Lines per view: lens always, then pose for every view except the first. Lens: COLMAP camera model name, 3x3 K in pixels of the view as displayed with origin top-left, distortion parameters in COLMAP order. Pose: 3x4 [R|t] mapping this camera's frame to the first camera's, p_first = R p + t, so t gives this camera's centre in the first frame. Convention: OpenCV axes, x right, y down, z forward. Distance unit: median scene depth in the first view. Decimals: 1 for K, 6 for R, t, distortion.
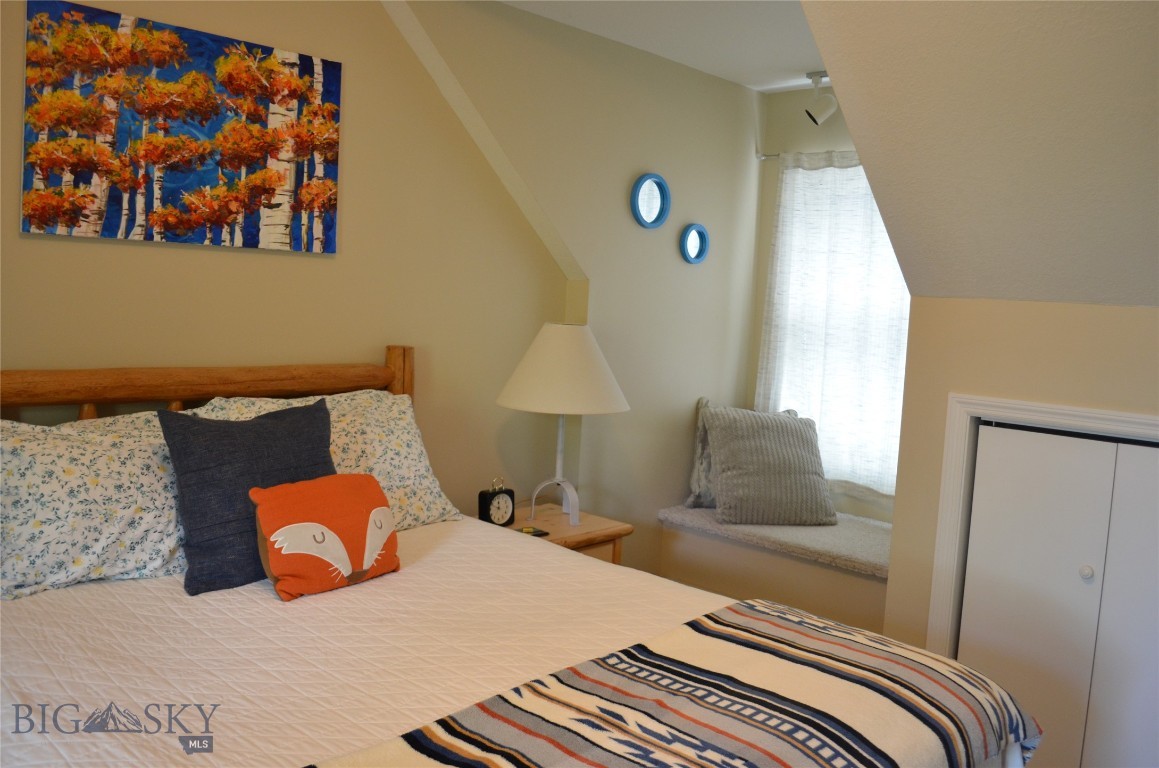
lens RADIAL K [[924.5, 0, 600.0], [0, 924.5, 369.1], [0, 0, 1]] dist [-0.081763, 0.013917]
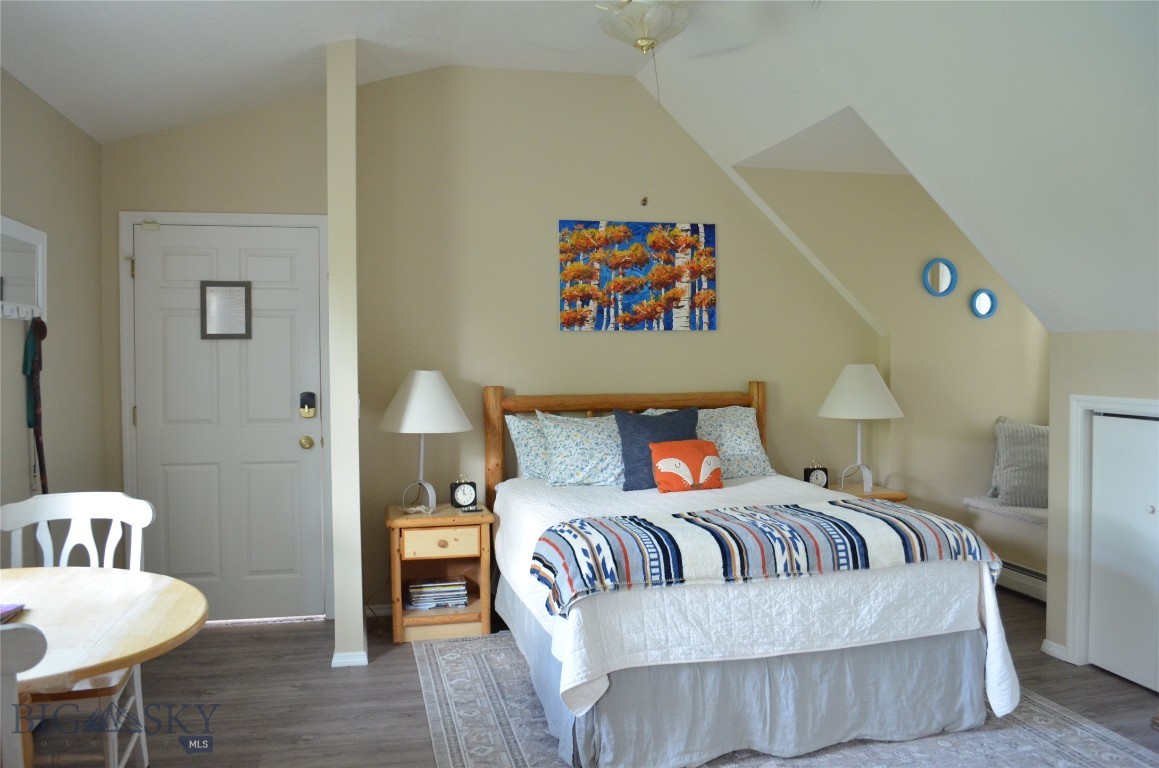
lens RADIAL K [[924.5, 0, 579.7], [0, 924.5, 381.4], [0, 0, 1]] dist [-0.081763, 0.013917]
pose [[0.831033, -0.038776, -0.554870, 0.550689], [0.006141, 0.998146, -0.060557, 0.091968], [0.556189, 0.046917, 0.829730, -0.719554]]
